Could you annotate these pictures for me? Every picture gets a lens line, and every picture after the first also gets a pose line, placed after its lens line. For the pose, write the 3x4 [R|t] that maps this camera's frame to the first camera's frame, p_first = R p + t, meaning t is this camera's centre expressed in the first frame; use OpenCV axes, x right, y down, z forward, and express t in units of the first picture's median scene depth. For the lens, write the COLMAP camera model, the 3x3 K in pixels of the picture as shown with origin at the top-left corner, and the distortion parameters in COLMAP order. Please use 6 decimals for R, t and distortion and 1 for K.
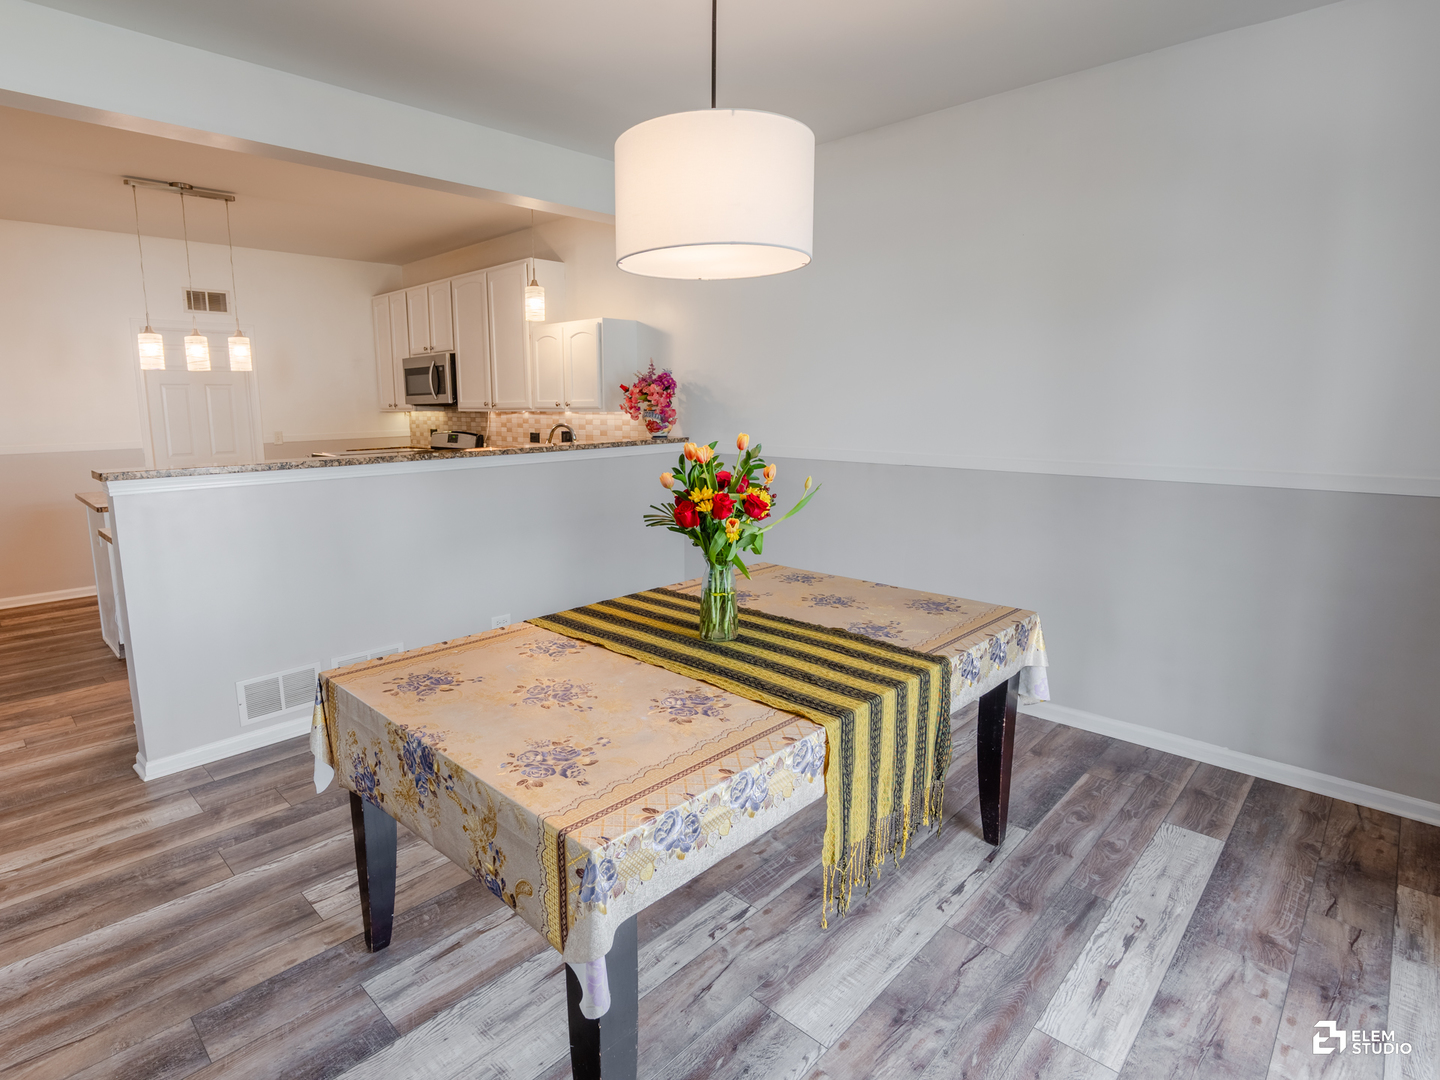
lens RADIAL K [[754.8, 0, 646.6], [0, 754.8, 536.9], [0, 0, 1]] dist [-0.014408, 0.000786]
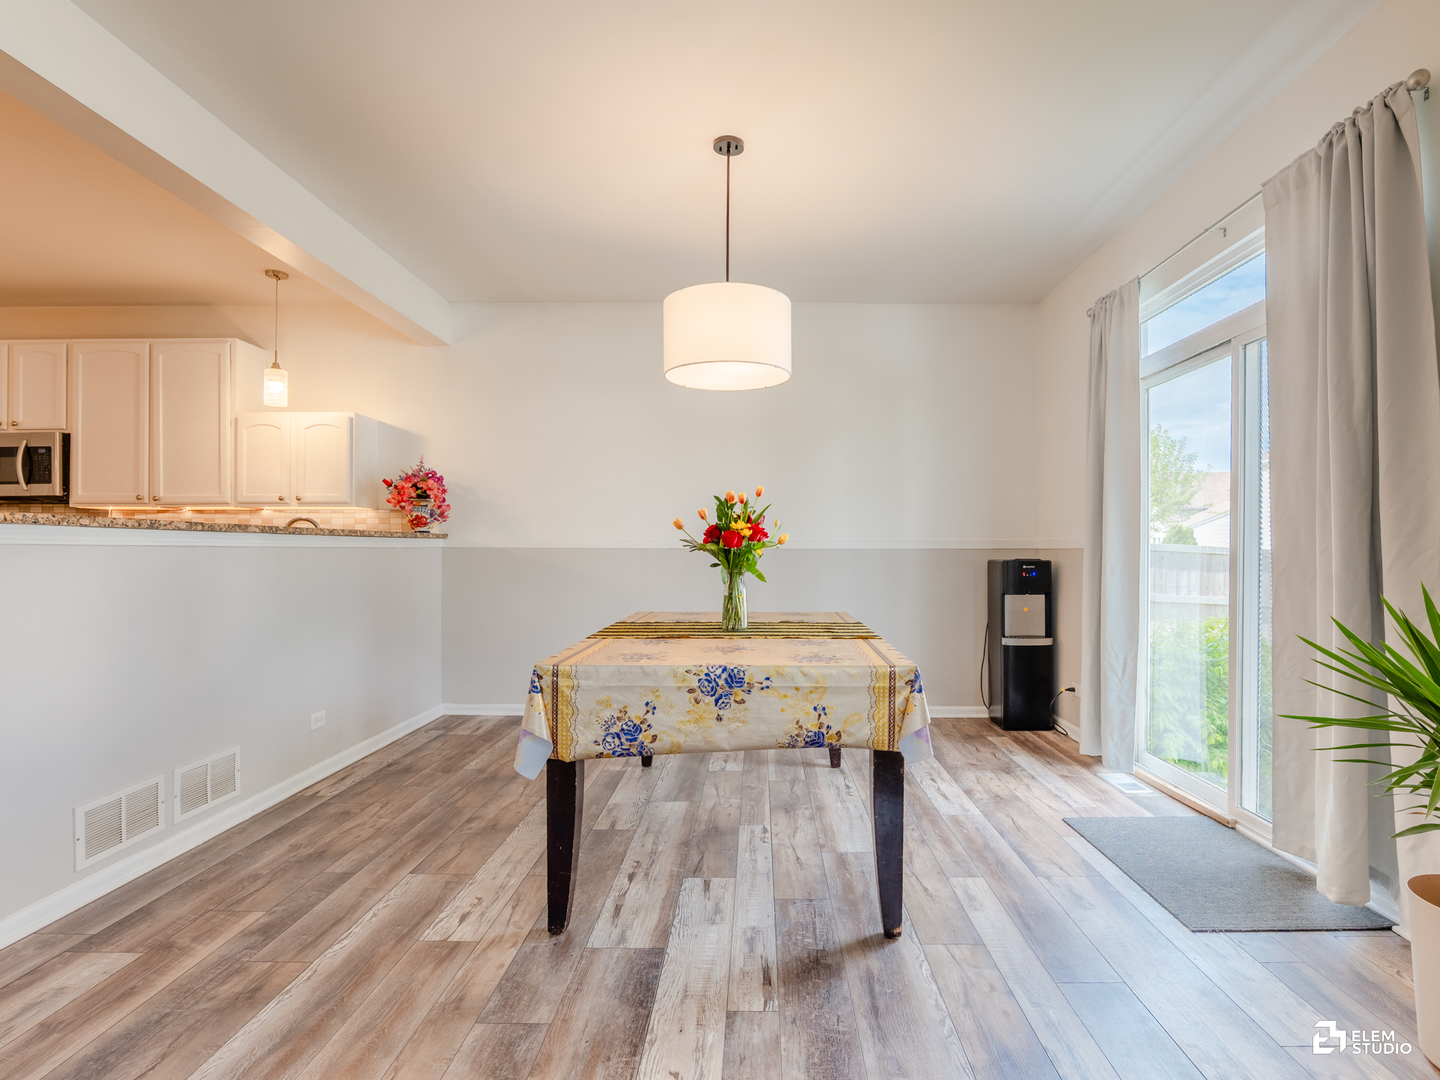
lens RADIAL K [[756.8, 0, 754.6], [0, 756.8, 550.9], [0, 0, 1]] dist [-0.013554, 0.000810]
pose [[0.698330, 0.009321, 0.715716, -0.397308], [0.120185, 0.984192, -0.130083, 0.078814], [-0.705614, 0.176859, 0.686170, -0.013195]]
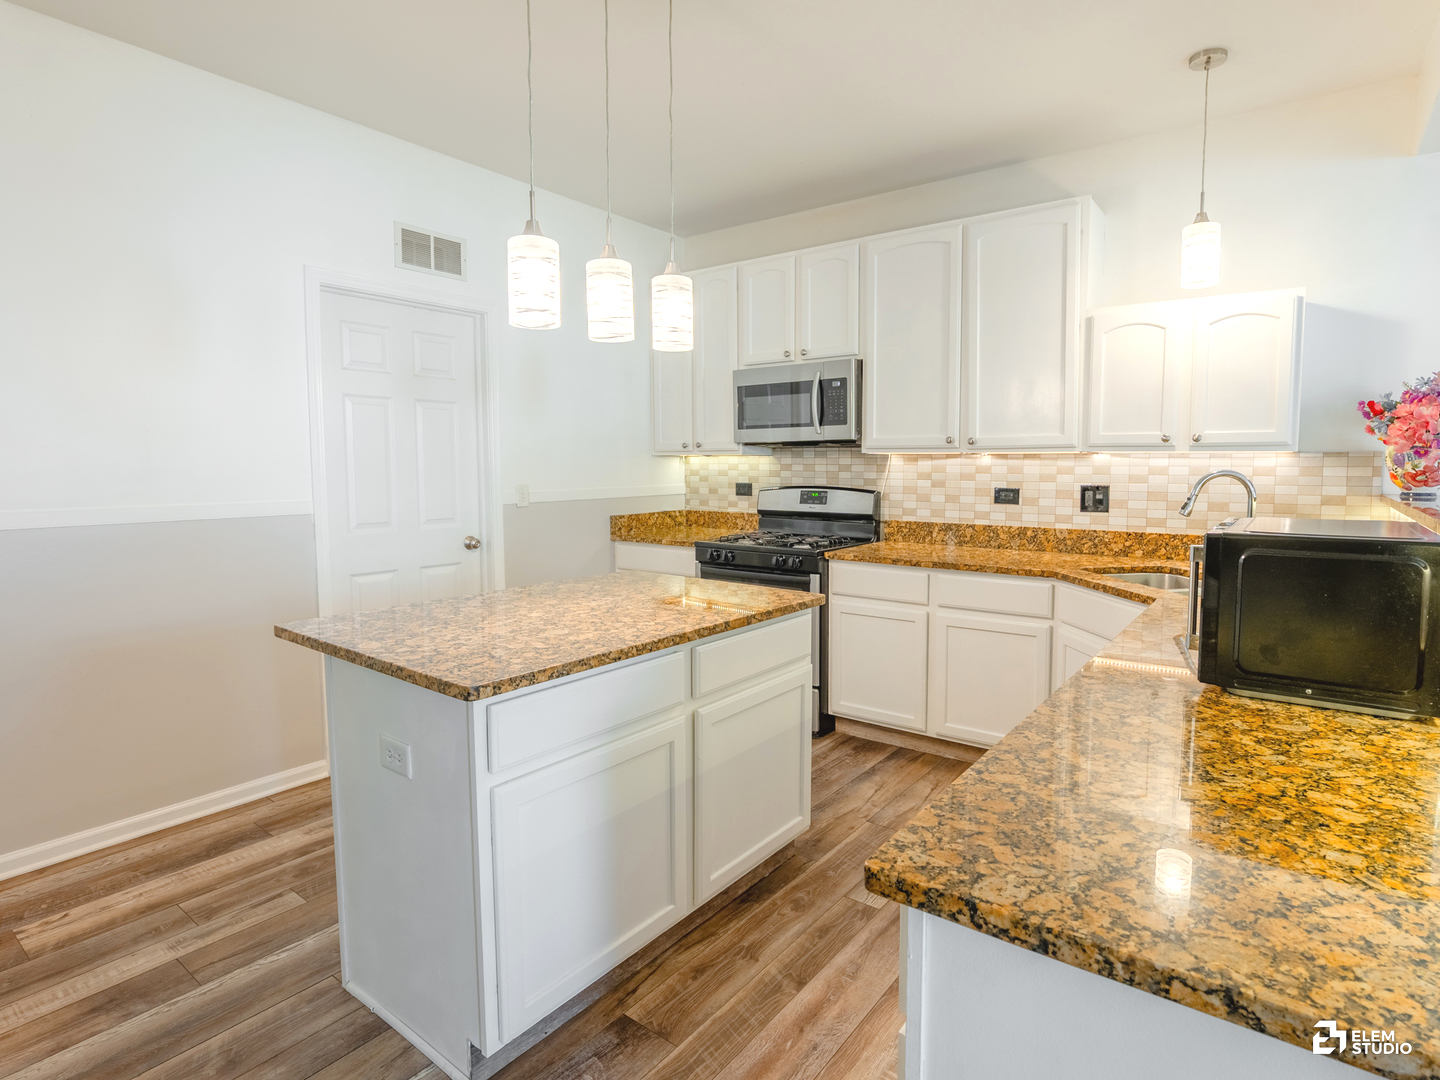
lens RADIAL K [[762.8, 0, 771.8], [0, 762.8, 532.2], [0, 0, 1]] dist [-0.016303, 0.002169]
pose [[0.982855, -0.005557, 0.184294, -0.563323], [0.021788, 0.996043, -0.086165, -0.065407], [-0.183086, 0.088703, 0.979087, 0.530791]]
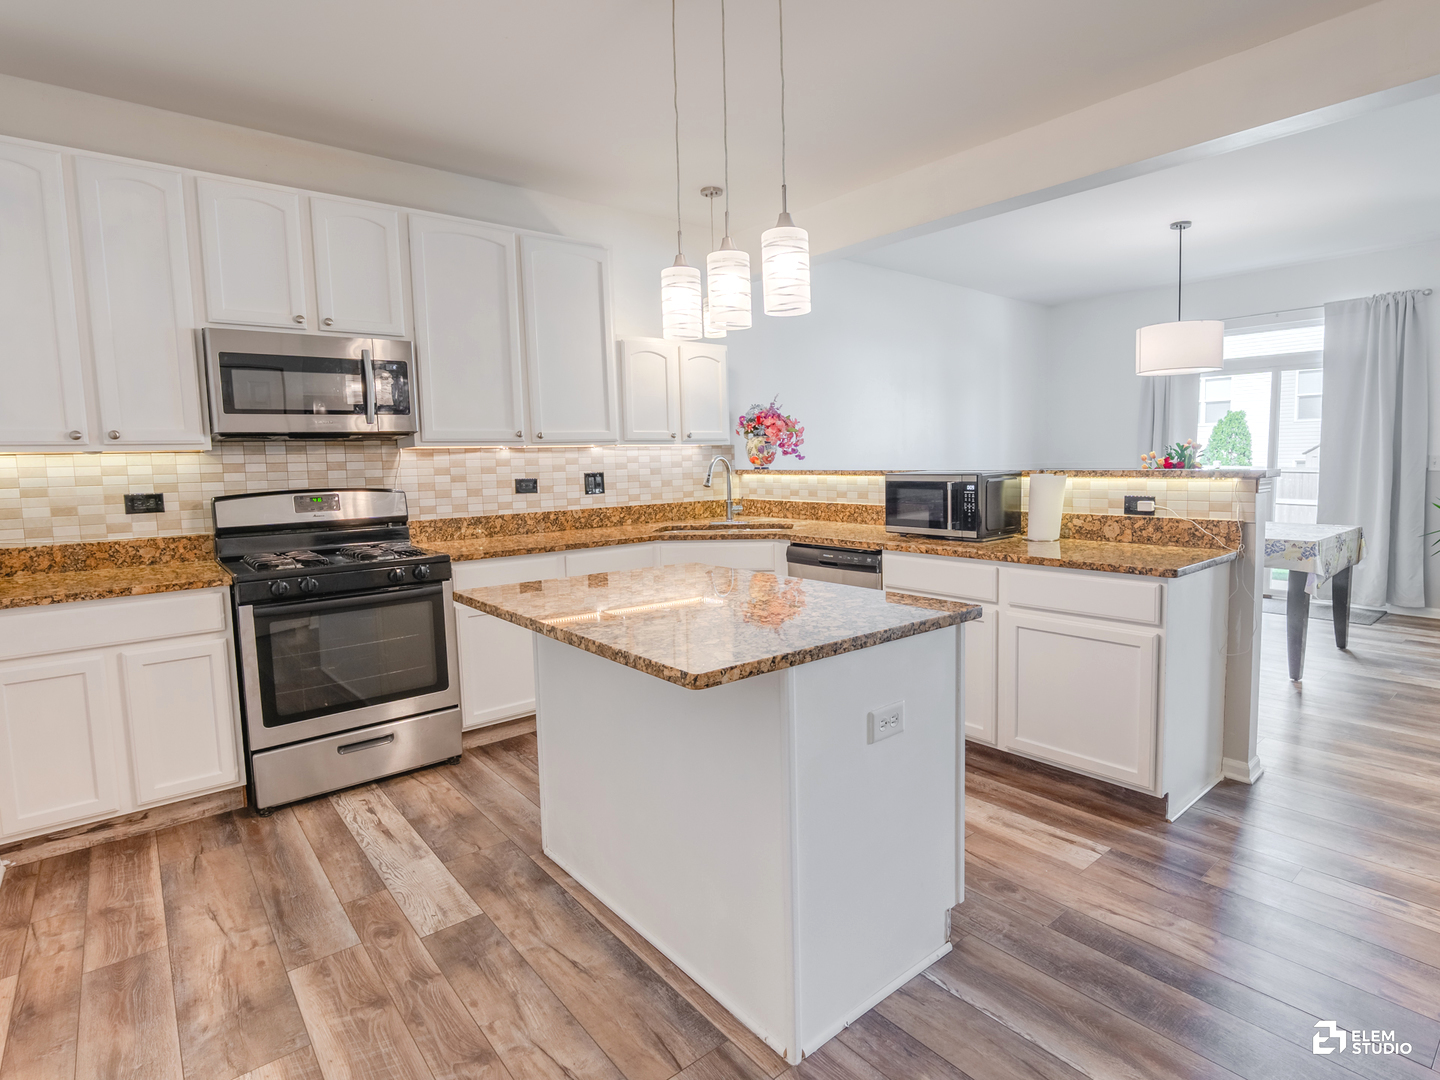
lens RADIAL K [[762.8, 0, 771.8], [0, 762.8, 532.2], [0, 0, 1]] dist [-0.016303, 0.002169]
pose [[0.041961, -0.089233, 0.995127, -1.032946], [0.198847, 0.976824, 0.079207, -0.125975], [-0.979132, 0.194555, 0.058732, 0.933167]]
